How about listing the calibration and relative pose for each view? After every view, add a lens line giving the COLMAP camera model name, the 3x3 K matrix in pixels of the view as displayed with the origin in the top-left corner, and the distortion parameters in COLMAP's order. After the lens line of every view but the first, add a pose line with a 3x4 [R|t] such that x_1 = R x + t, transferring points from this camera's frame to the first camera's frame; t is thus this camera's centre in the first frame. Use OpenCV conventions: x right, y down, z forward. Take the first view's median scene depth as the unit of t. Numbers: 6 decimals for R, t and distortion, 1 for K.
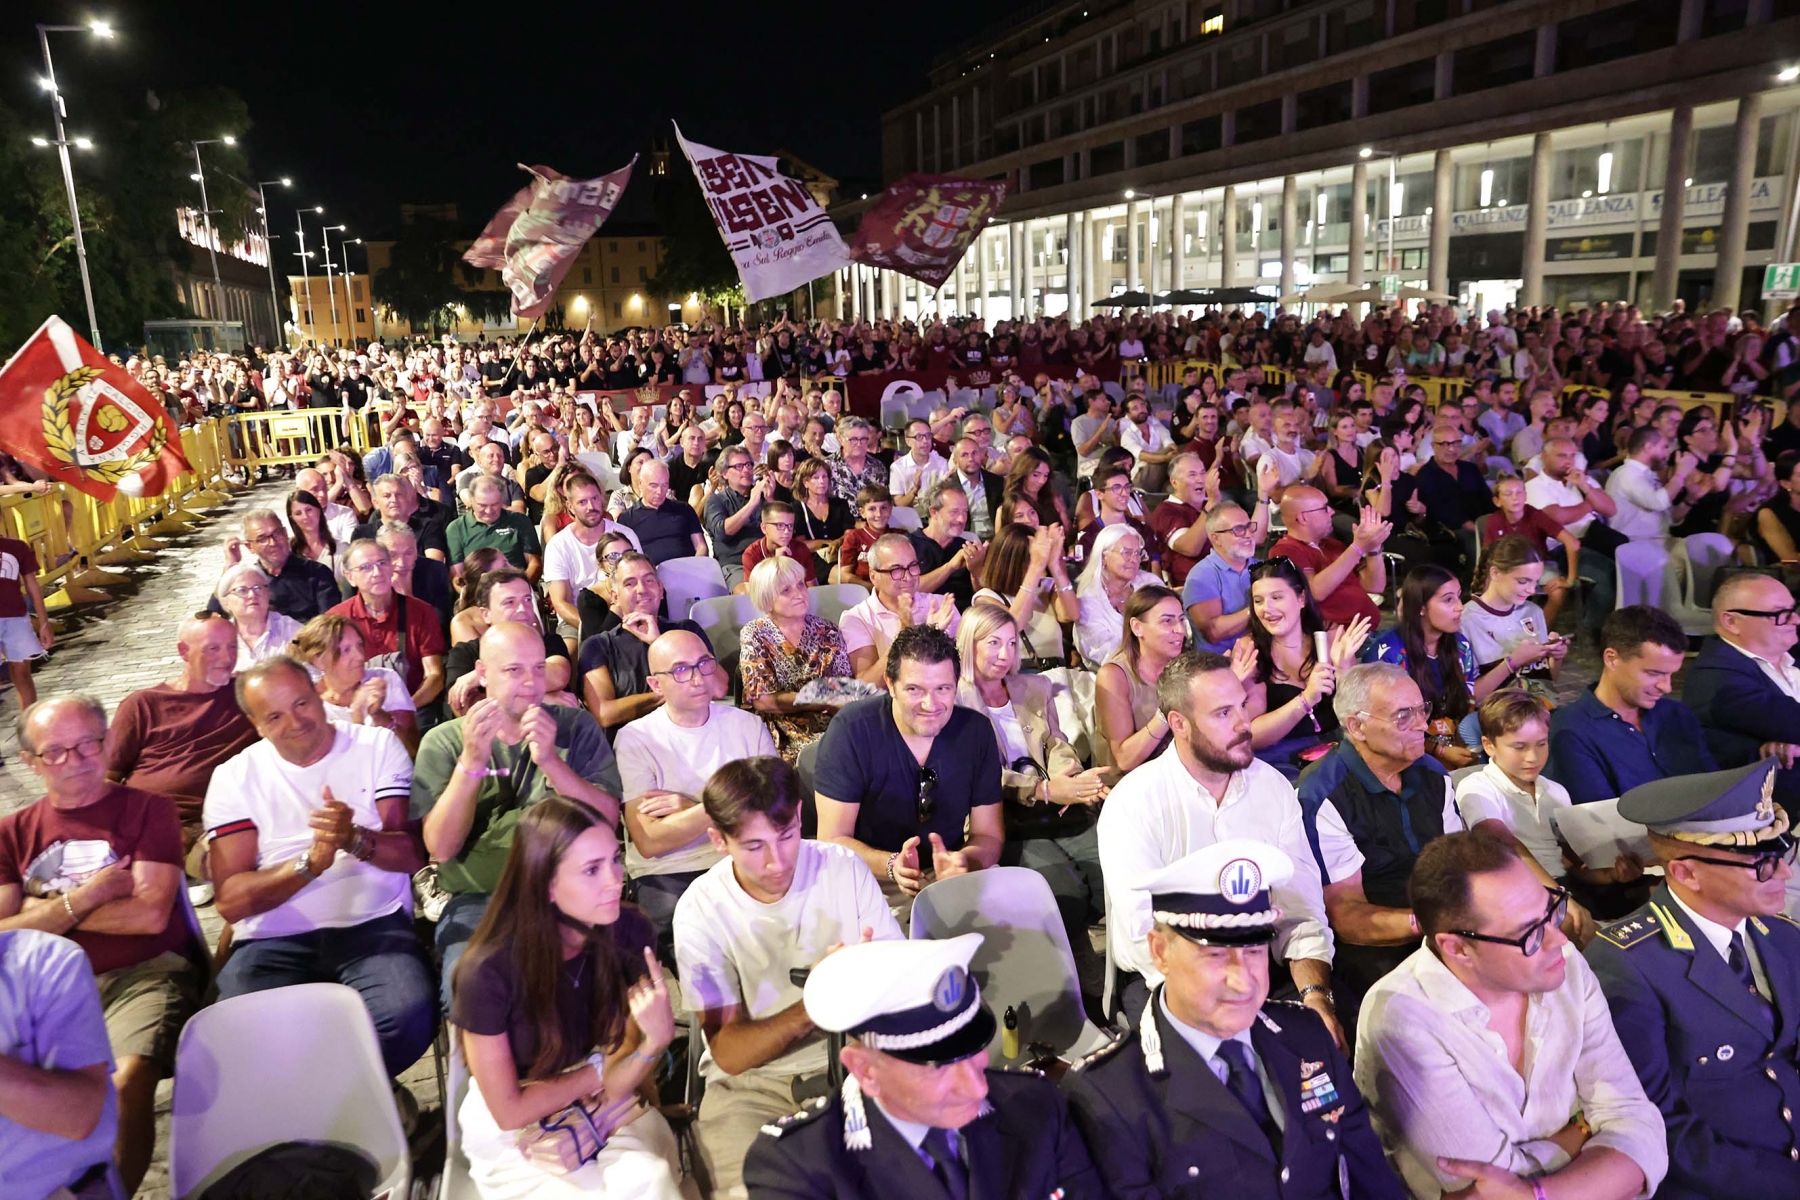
lens RADIAL K [[1238.5, 0, 914.3], [0, 1238.5, 605.0], [0, 0, 1]] dist [-0.098530, 0.075418]
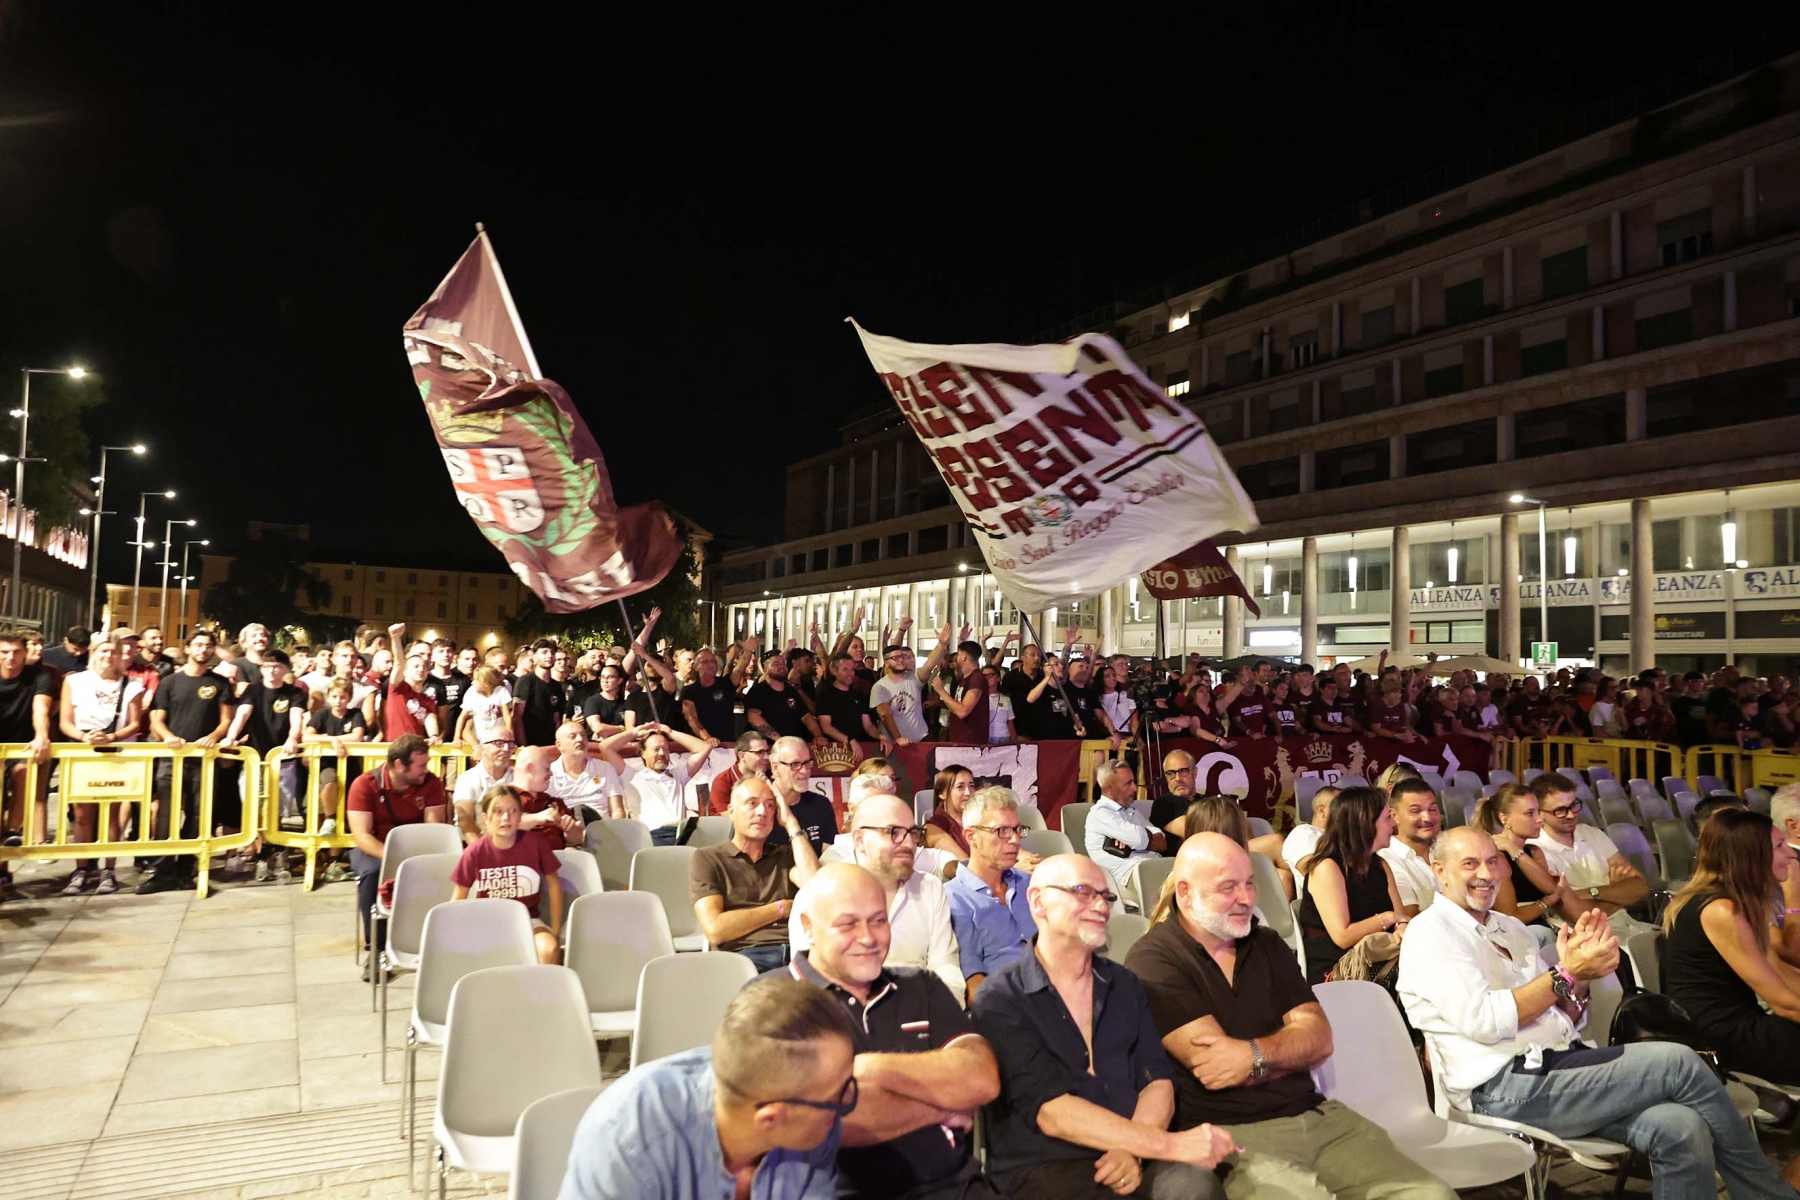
lens RADIAL K [[1238.5, 0, 912.2], [0, 1238.5, 603.5], [0, 0, 1]] dist [-0.098530, 0.075418]
pose [[0.989776, 0.064678, 0.127125, -0.099941], [-0.025254, 0.956662, -0.290105, -0.031030], [-0.140380, 0.283929, 0.948514, 0.184020]]
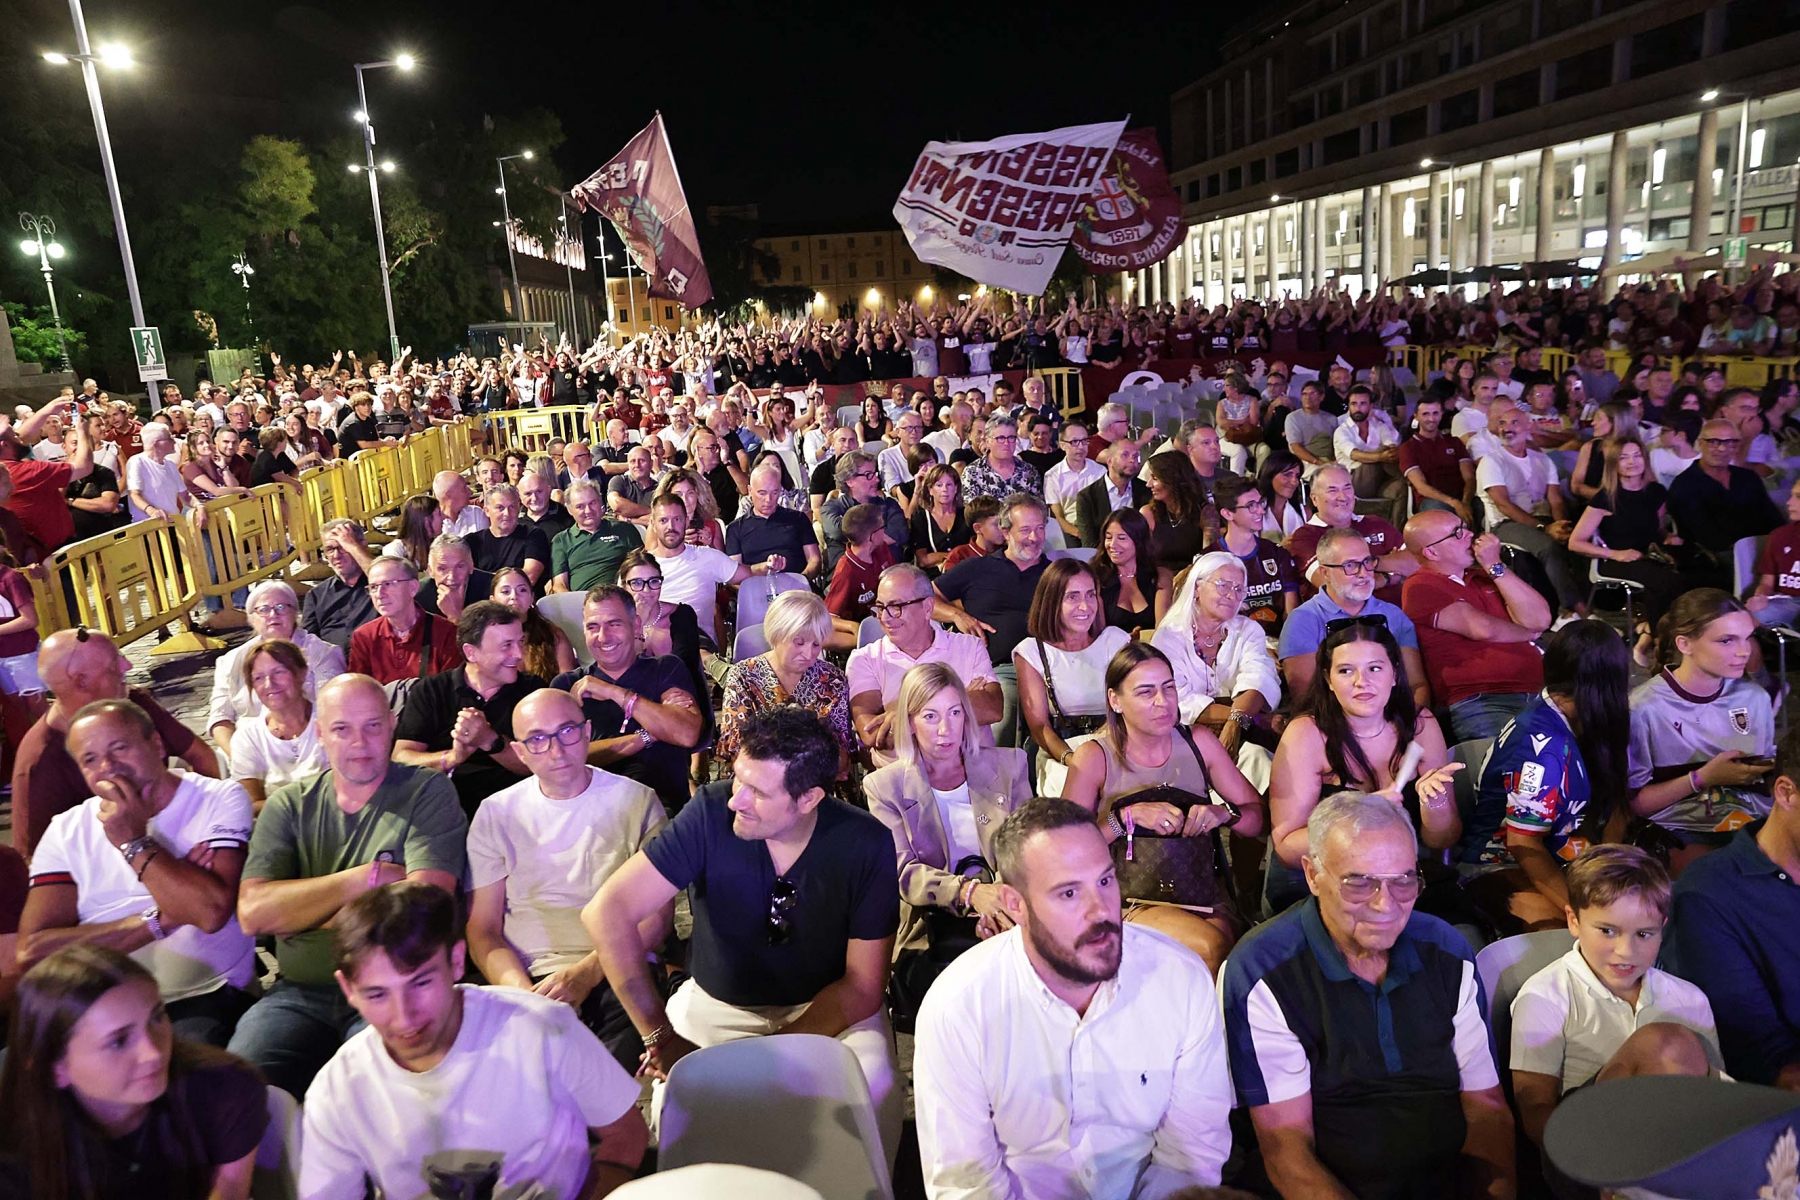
lens RADIAL K [[1238.5, 0, 899.7], [0, 1238.5, 605.2], [0, 0, 1]] dist [-0.098530, 0.075418]
pose [[0.969936, 0.026496, -0.241912, 0.018912], [-0.024267, 0.999631, 0.012188, -0.004004], [0.242145, -0.005951, 0.970222, 0.017107]]
